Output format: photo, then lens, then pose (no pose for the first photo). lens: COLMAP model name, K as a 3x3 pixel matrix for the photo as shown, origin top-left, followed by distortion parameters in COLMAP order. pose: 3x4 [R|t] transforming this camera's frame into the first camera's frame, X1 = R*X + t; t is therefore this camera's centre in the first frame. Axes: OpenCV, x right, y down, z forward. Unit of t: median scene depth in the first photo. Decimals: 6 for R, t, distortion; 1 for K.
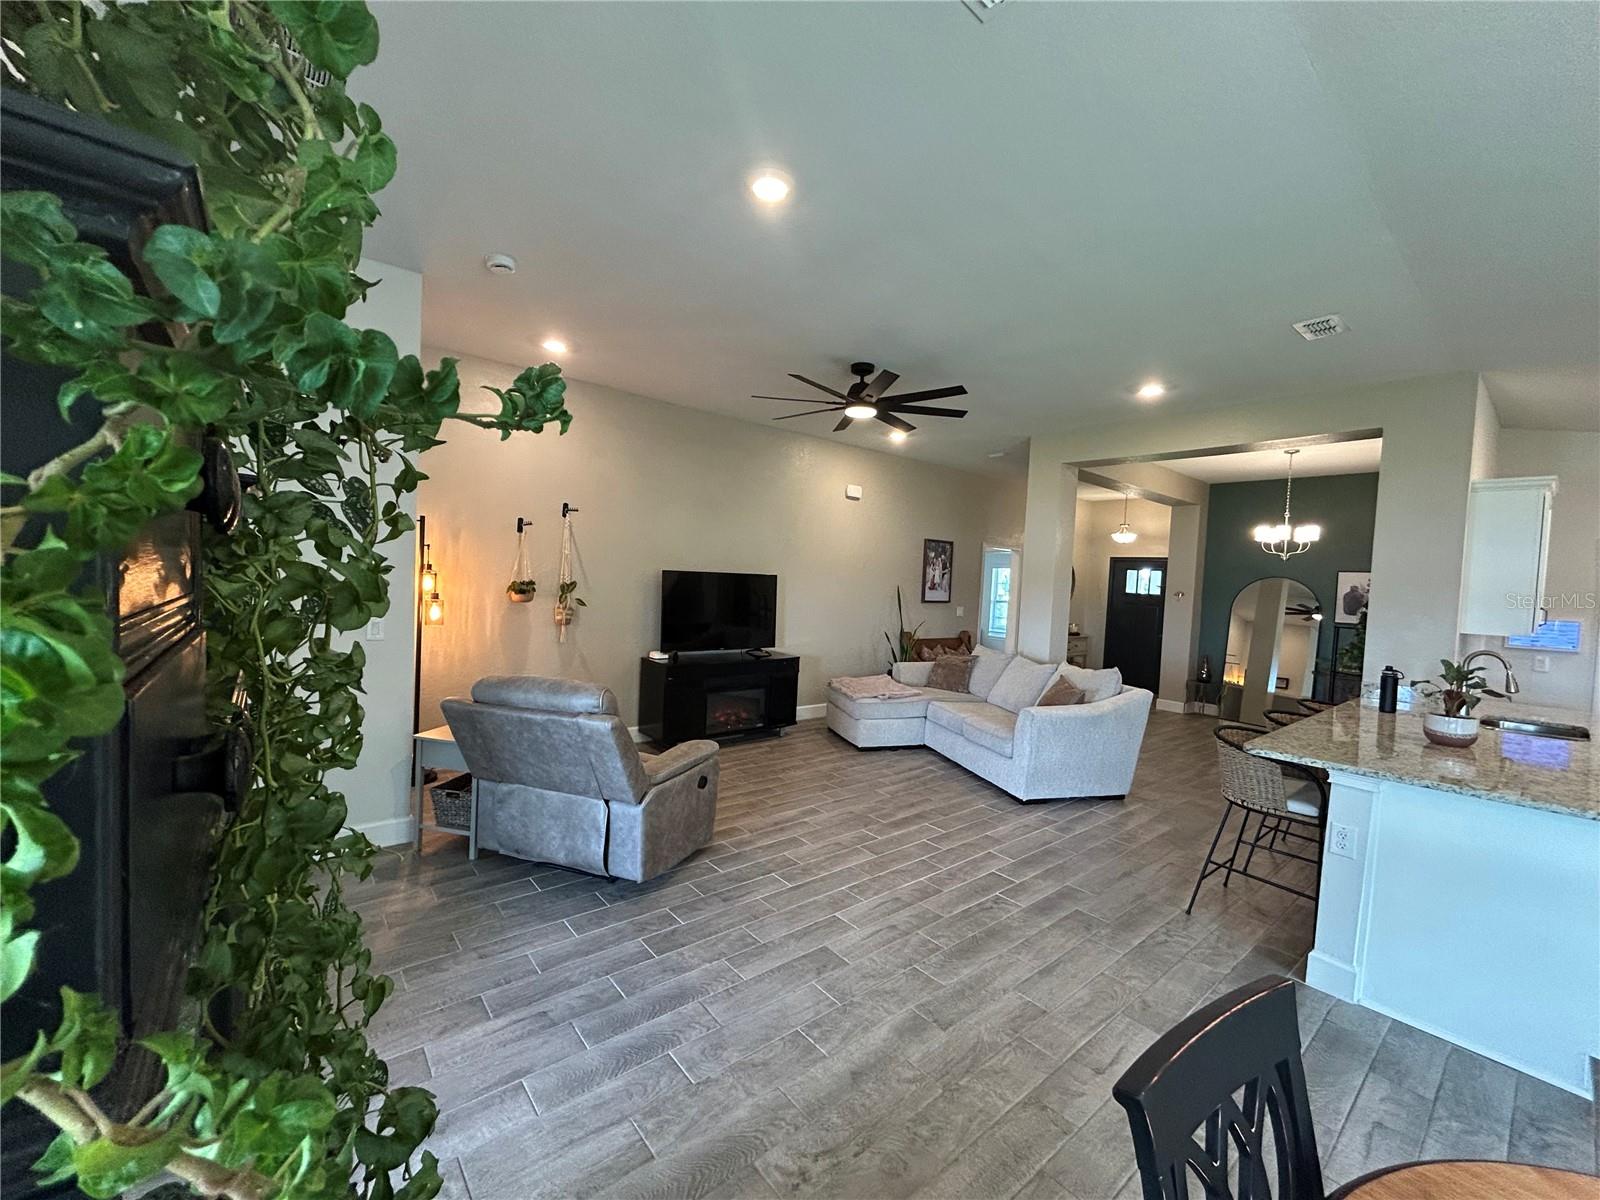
lens RADIAL K [[642.4, 0, 797.8], [0, 642.4, 601.8], [0, 0, 1]] dist [-0.000964, -0.000003]
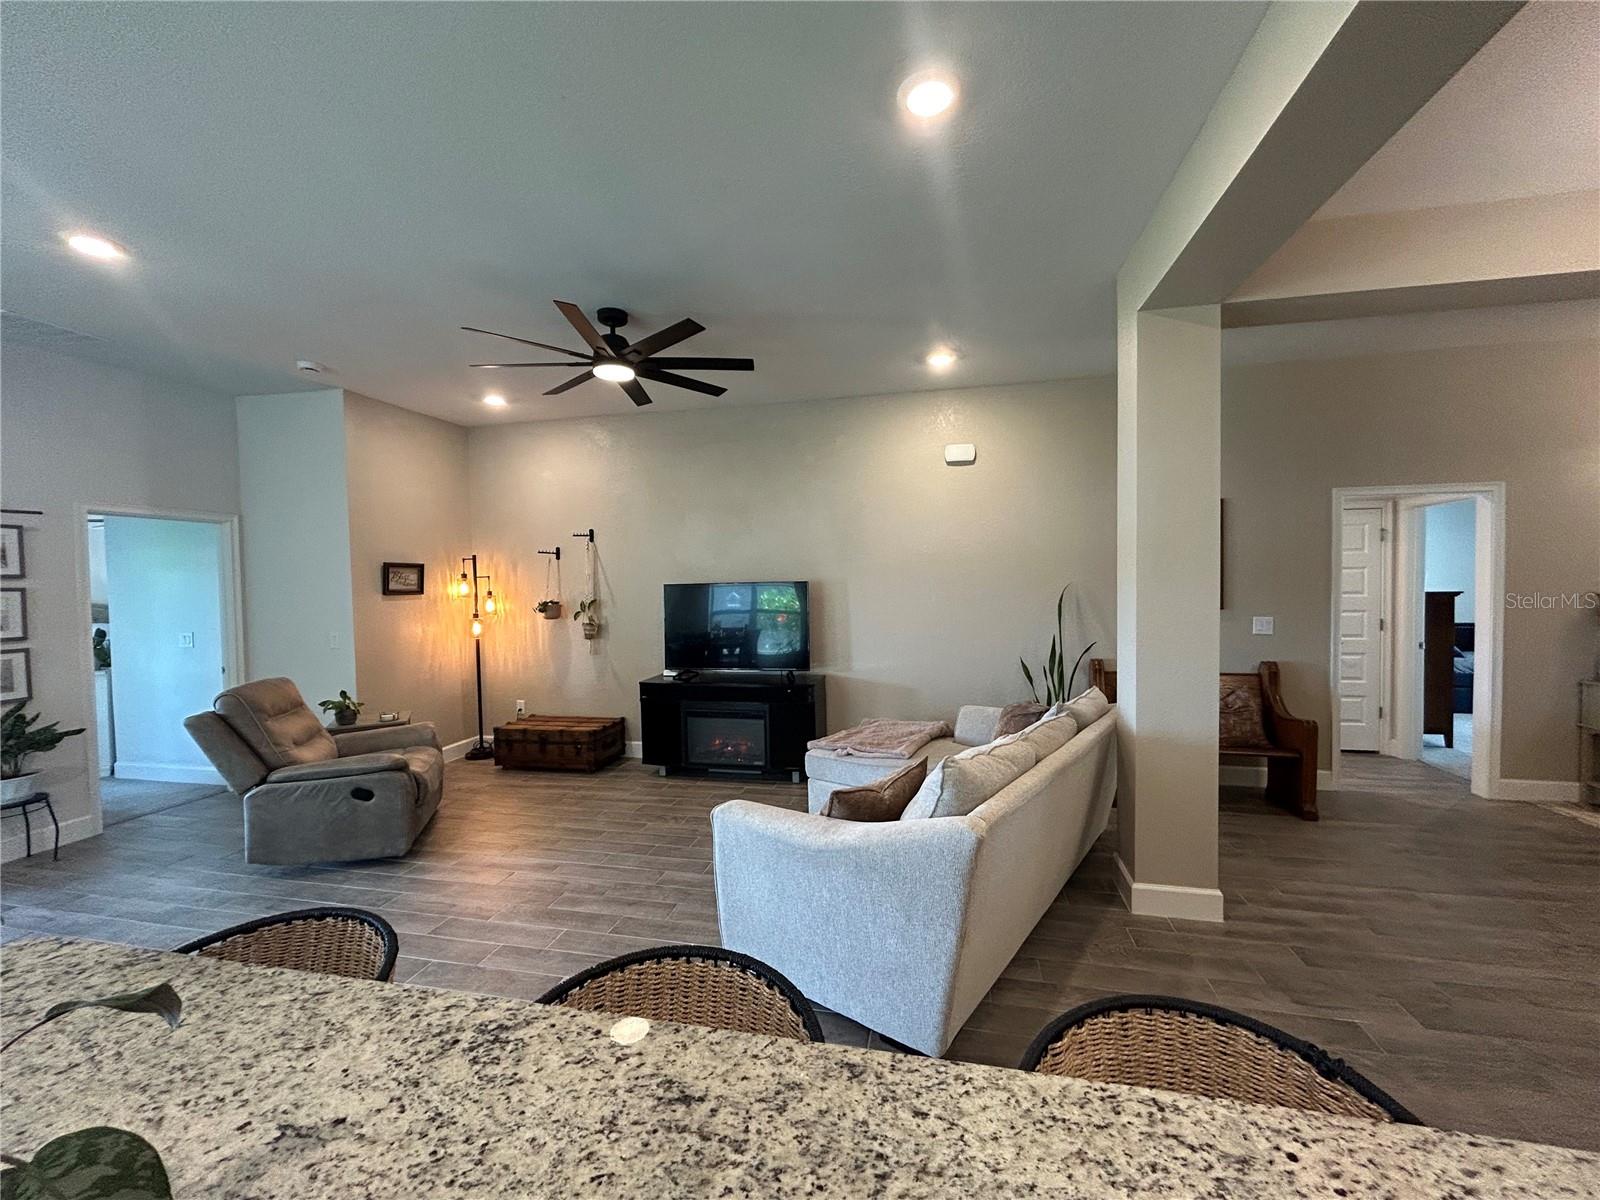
lens RADIAL K [[642.4, 0, 799.2], [0, 642.4, 603.2], [0, 0, 1]] dist [-0.000964, -0.000003]
pose [[0.615067, -0.030597, -0.787881, 0.750221], [0.015575, 0.999523, -0.026658, 0.007527], [0.788321, 0.004125, 0.615251, 0.620470]]
